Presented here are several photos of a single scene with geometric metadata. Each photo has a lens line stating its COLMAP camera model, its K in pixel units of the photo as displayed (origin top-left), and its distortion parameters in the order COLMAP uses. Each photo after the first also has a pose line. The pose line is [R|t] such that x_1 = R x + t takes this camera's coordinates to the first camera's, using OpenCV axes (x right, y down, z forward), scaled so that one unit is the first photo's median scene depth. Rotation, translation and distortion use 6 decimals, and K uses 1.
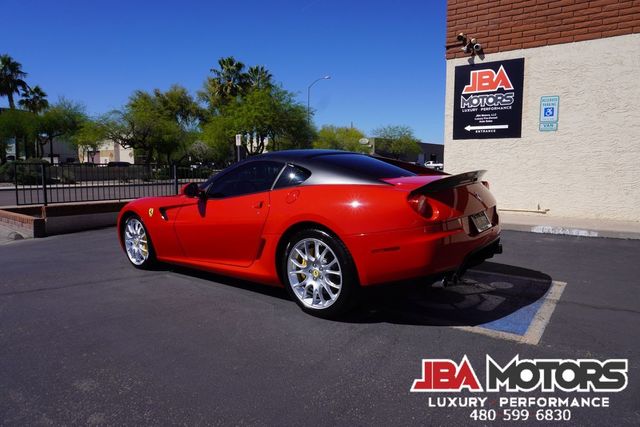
lens RADIAL K [[424.1, 0, 324.3], [0, 424.1, 211.2], [0, 0, 1]] dist [-0.046865, 0.030451]
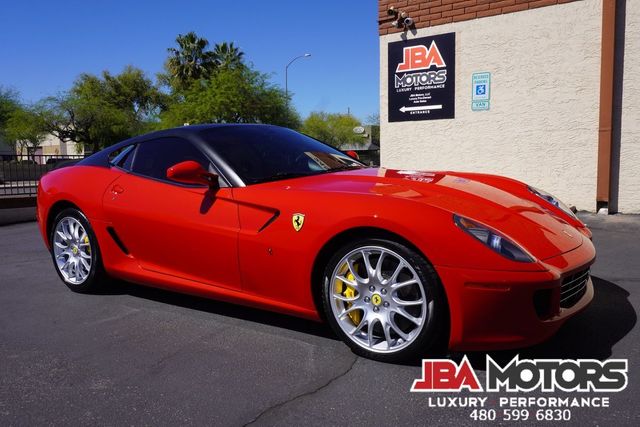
lens RADIAL K [[511.6, 0, 323.5], [0, 511.6, 212.9], [0, 0, 1]] dist [-0.032844, 0.030871]
pose [[0.999809, -0.018809, 0.005385, 0.160952], [0.018836, 0.999810, -0.004984, 0.032742], [-0.005291, 0.005084, 0.999973, -0.119279]]
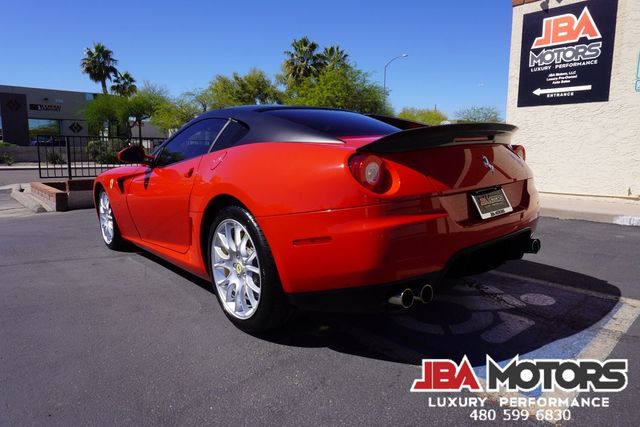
lens RADIAL K [[424.1, 0, 322.4], [0, 424.1, 211.3], [0, 0, 1]] dist [-0.046865, 0.030451]
pose [[0.981134, 0.031079, -0.190815, 0.101831], [-0.024065, 0.998951, 0.038968, 0.008501], [0.191826, -0.033641, 0.980852, 0.138511]]
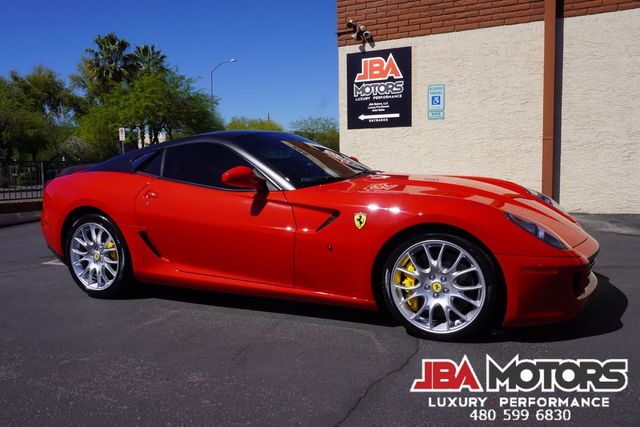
lens RADIAL K [[511.6, 0, 322.1], [0, 511.6, 211.7], [0, 0, 1]] dist [-0.032844, 0.030871]
pose [[0.986643, -0.033823, 0.159350, 0.056976], [0.036503, 0.999237, -0.013920, 0.034312], [-0.158758, 0.019551, 0.987124, -0.148367]]
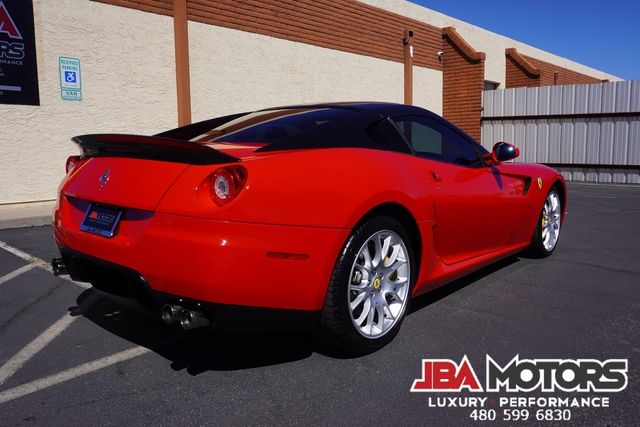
lens RADIAL K [[511.6, 0, 315.9], [0, 511.6, 212.4], [0, 0, 1]] dist [-0.032844, 0.030871]
pose [[0.110548, -0.120416, 0.986549, -0.400574], [0.122825, 0.986679, 0.106668, -0.017946], [-0.986252, 0.109381, 0.123865, 0.389339]]
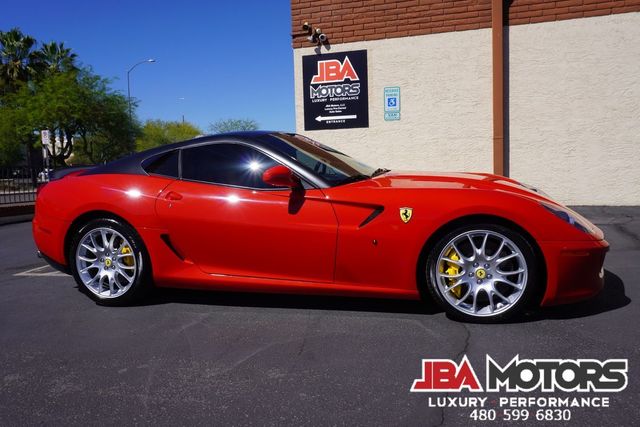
lens RADIAL K [[511.6, 0, 322.4], [0, 511.6, 213.1], [0, 0, 1]] dist [-0.032844, 0.030871]
pose [[0.947163, -0.062655, 0.314573, -0.042710], [0.068277, 0.997643, -0.006873, 0.033751], [-0.313401, 0.027988, 0.949208, -0.136450]]
